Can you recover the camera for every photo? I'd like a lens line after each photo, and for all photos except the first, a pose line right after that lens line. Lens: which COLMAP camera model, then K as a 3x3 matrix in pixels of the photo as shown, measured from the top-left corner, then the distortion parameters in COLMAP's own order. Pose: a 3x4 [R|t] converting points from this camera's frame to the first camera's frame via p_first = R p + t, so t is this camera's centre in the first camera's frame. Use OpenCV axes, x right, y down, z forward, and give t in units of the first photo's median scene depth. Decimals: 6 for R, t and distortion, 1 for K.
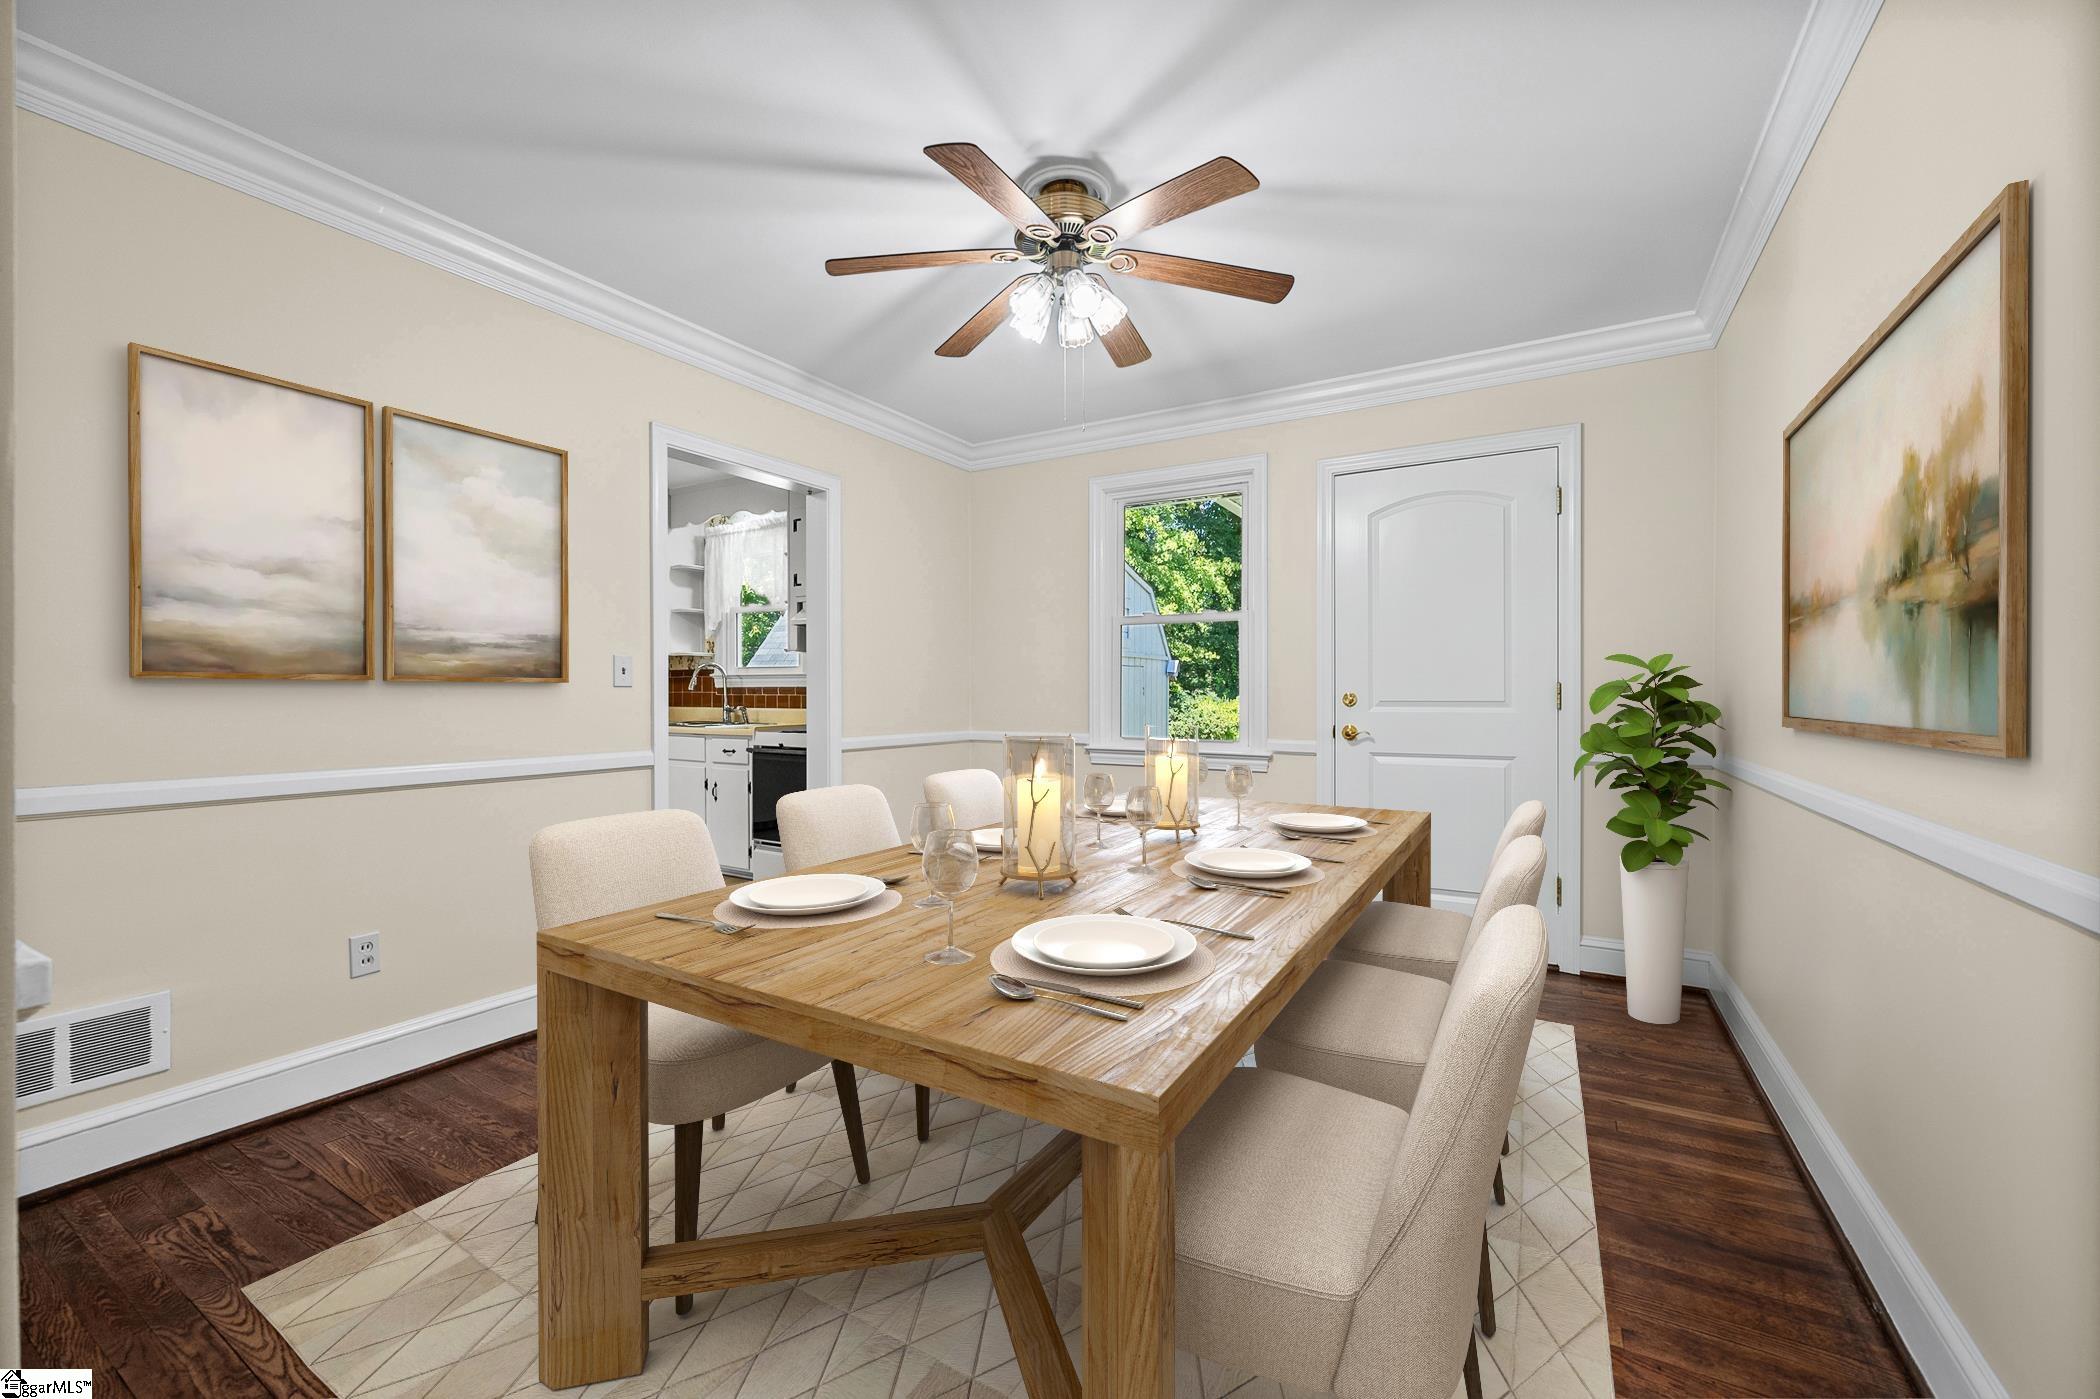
lens RADIAL K [[843.2, 0, 1053.9], [0, 843.2, 706.6], [0, 0, 1]] dist [-0.001760, 0.000289]
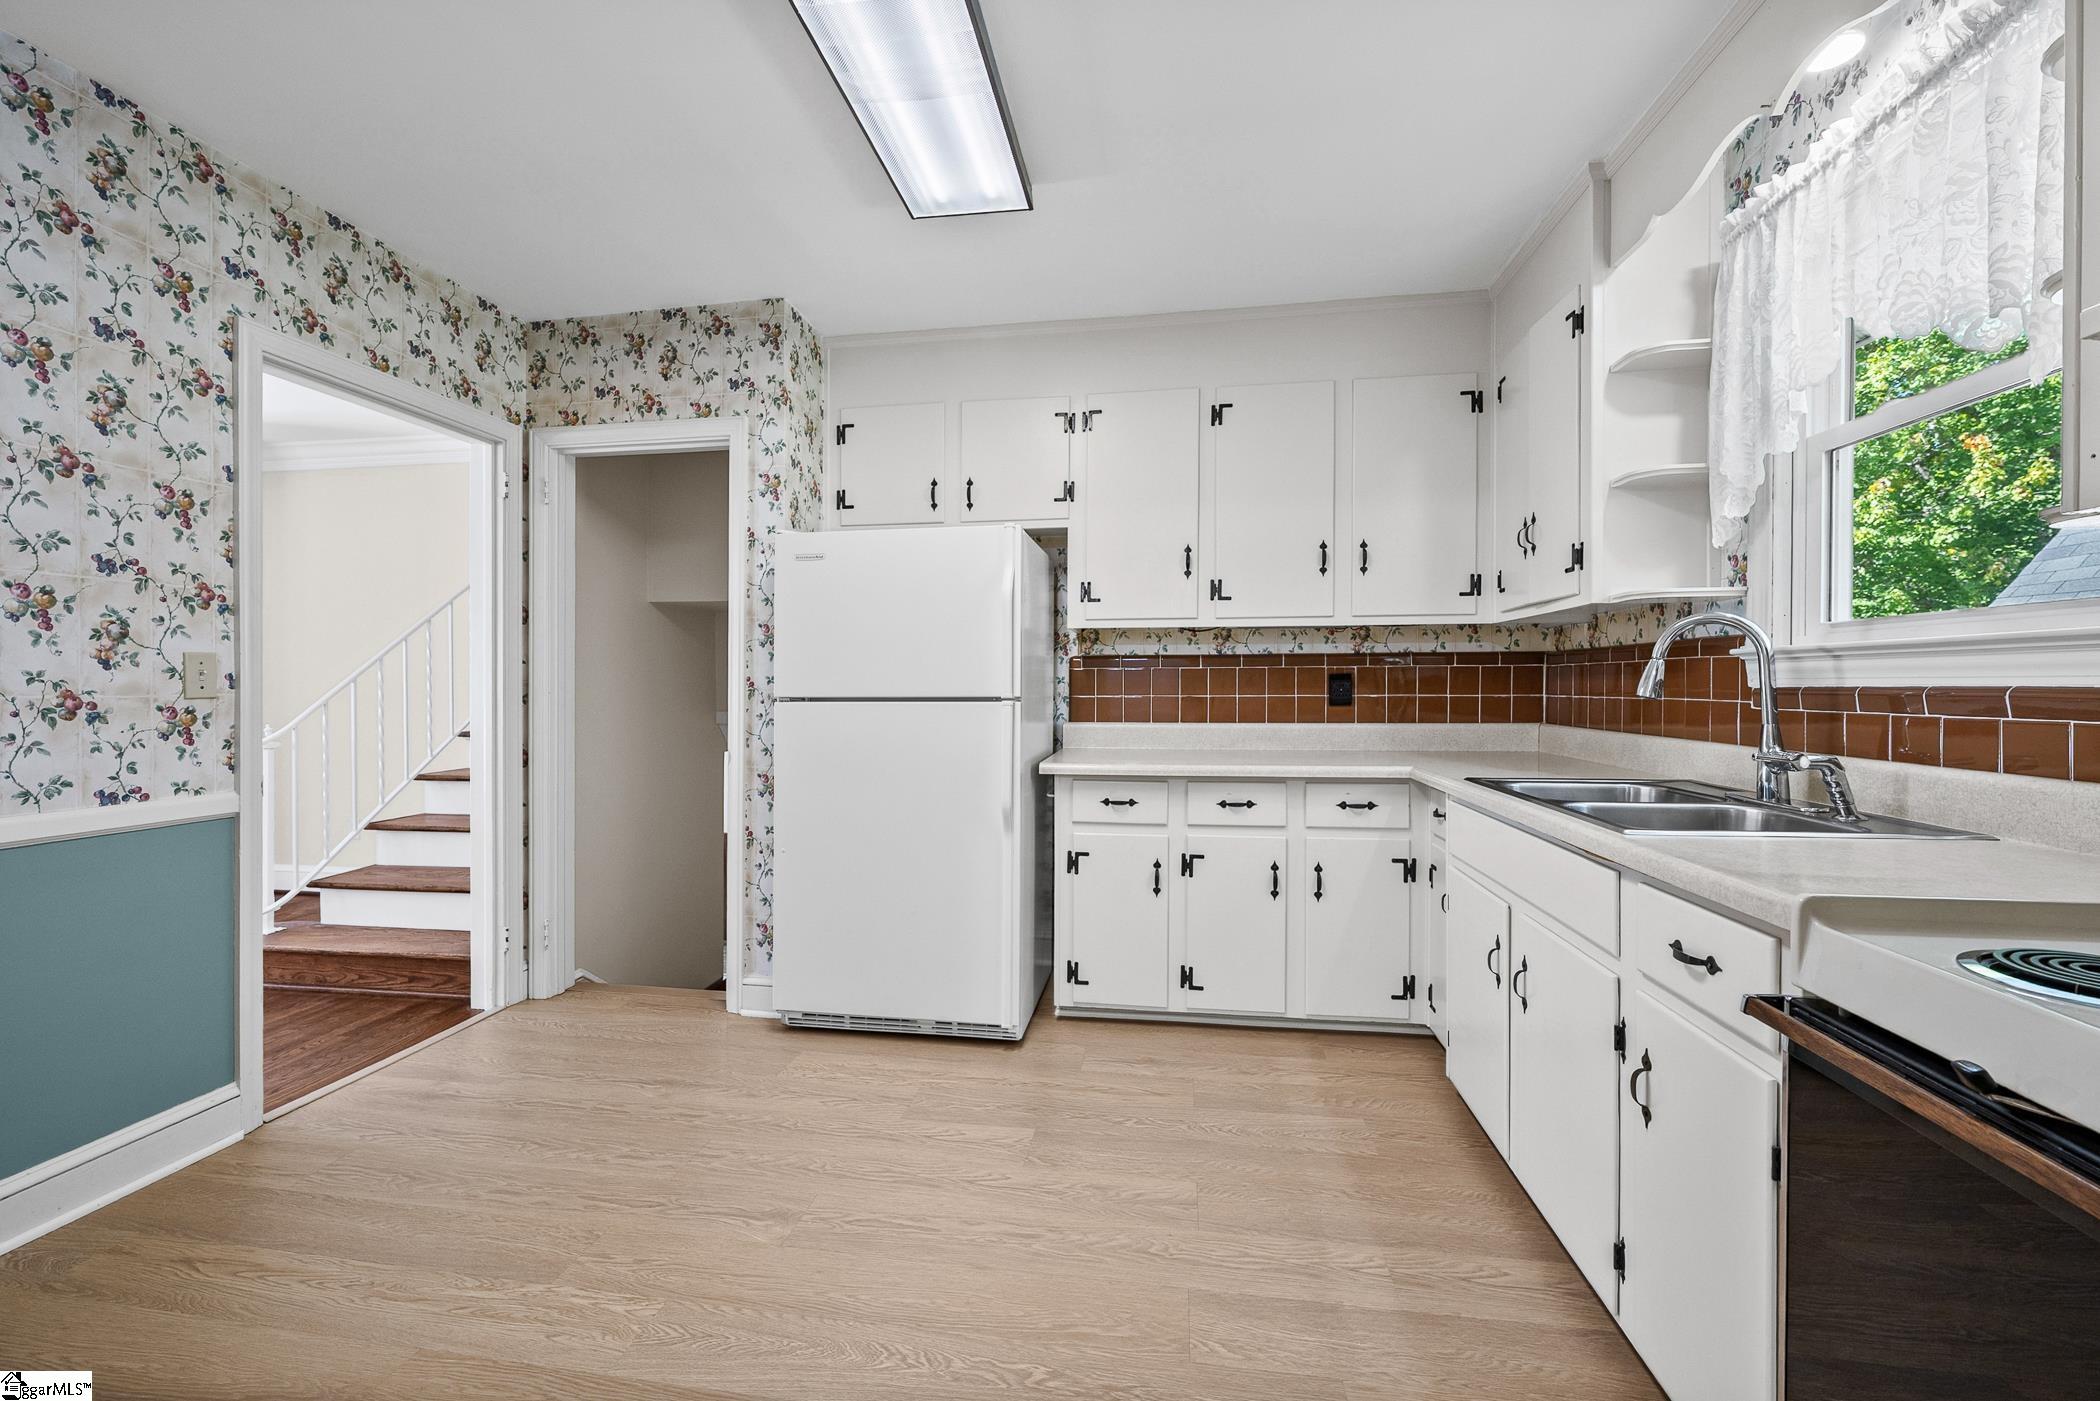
lens RADIAL K [[843.2, 0, 1040.8], [0, 843.2, 697.8], [0, 0, 1]] dist [-0.001760, 0.000289]
pose [[0.375032, 0.013340, -0.926916, -0.199876], [-0.012464, 0.999879, 0.009347, -0.018418], [0.926928, 0.008047, 0.375152, 0.625910]]
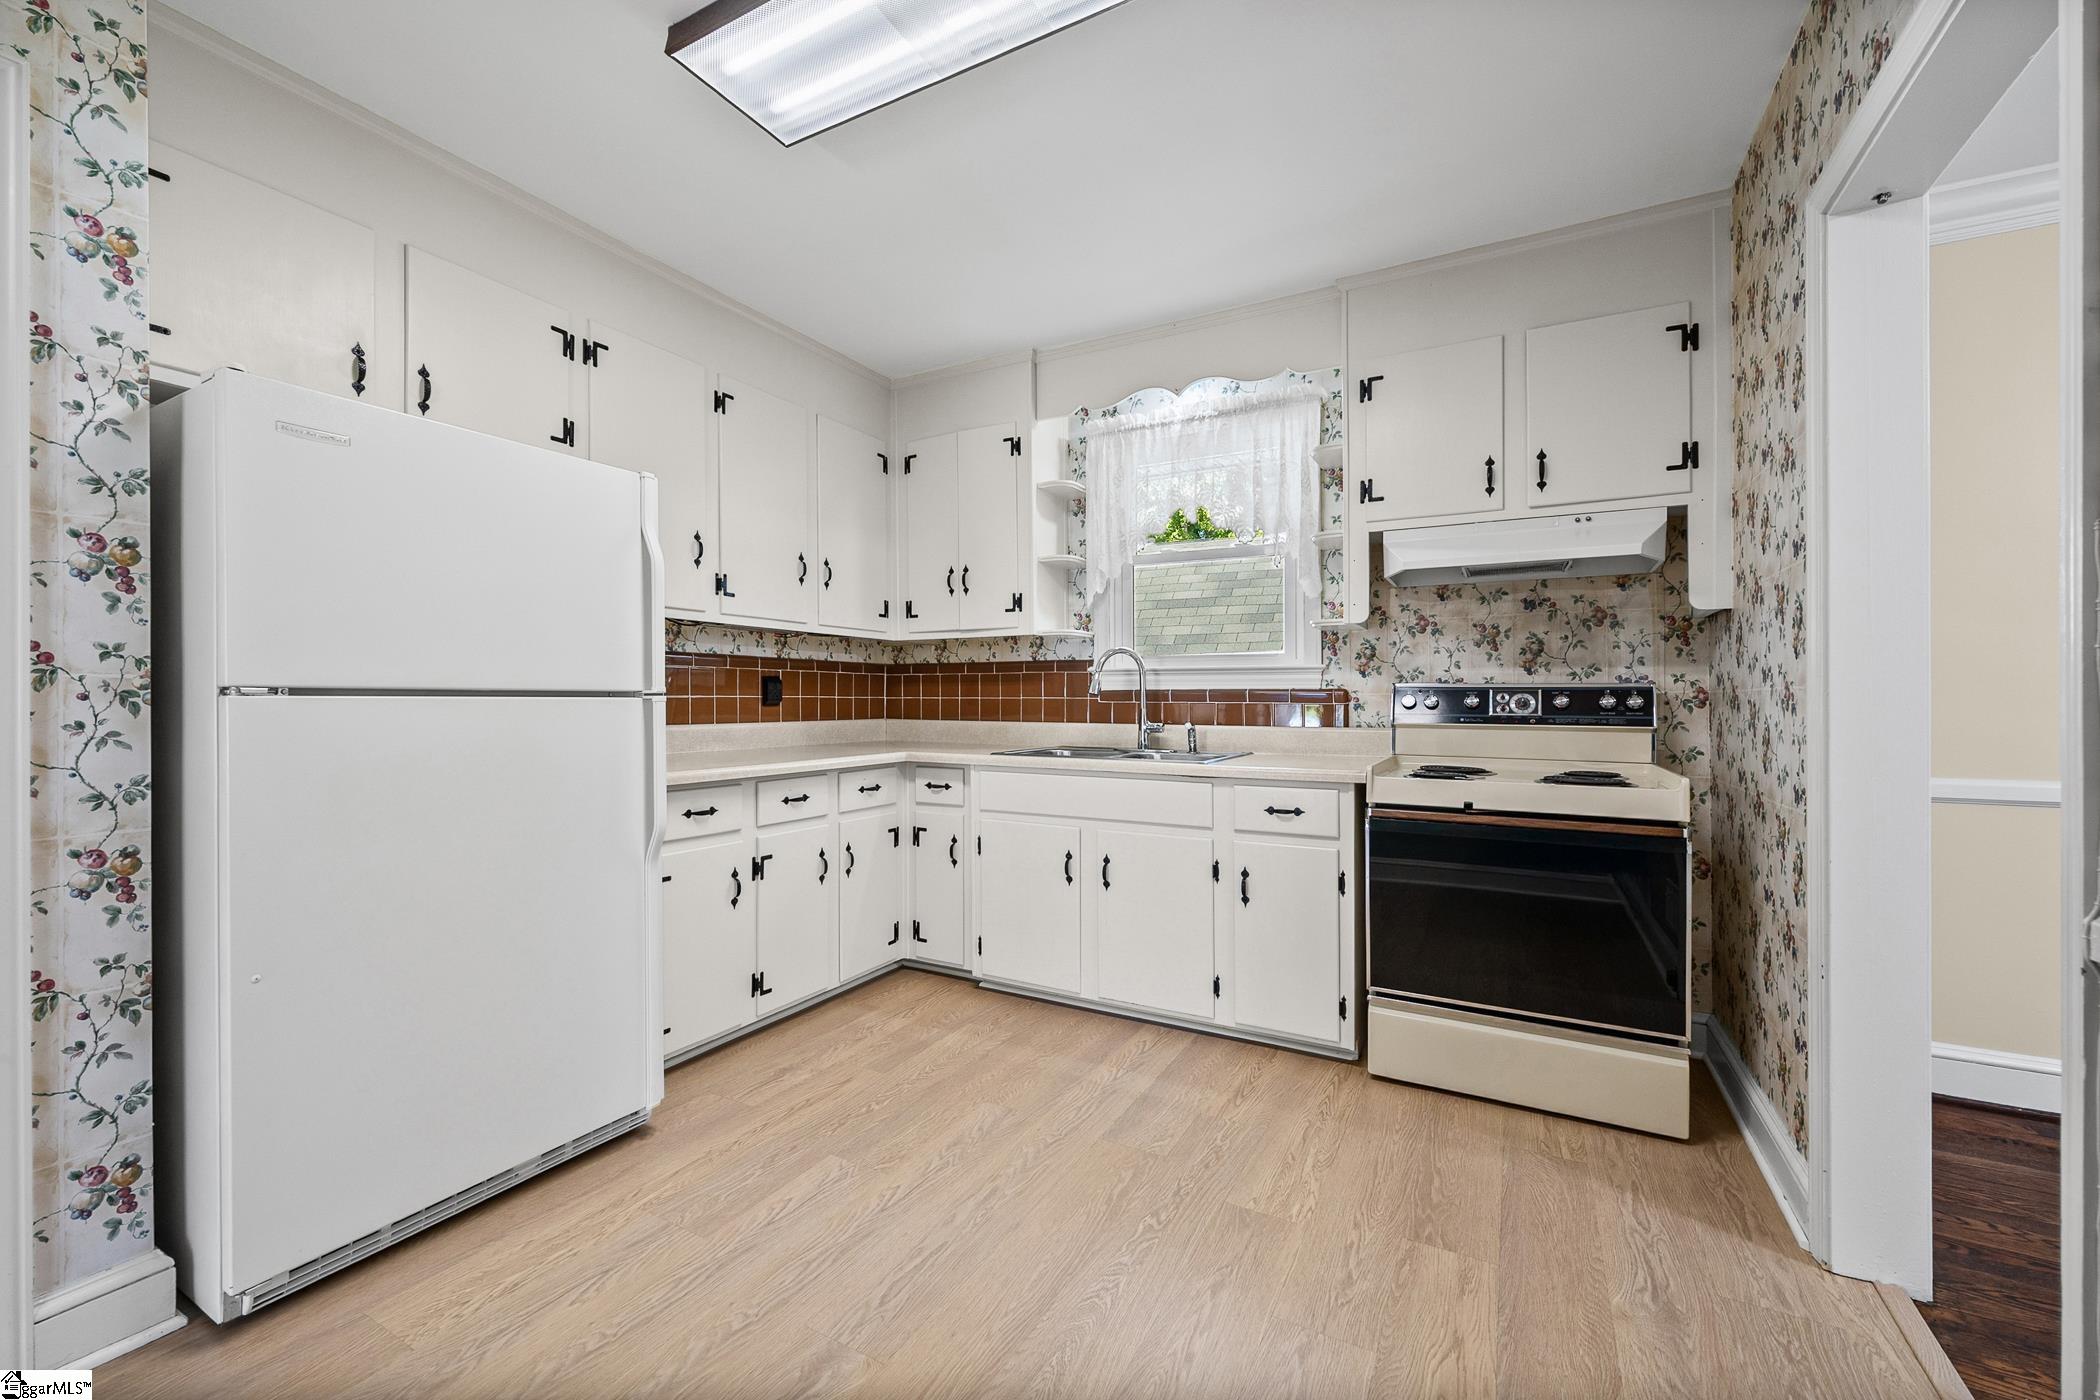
lens RADIAL K [[843.2, 0, 1041.1], [0, 843.2, 709.9], [0, 0, 1]] dist [-0.001760, 0.000289]
pose [[0.999570, 0.004509, 0.028980, -0.471497], [-0.004354, 0.999976, -0.005418, -0.005151], [-0.029004, 0.005290, 0.999565, 0.413012]]
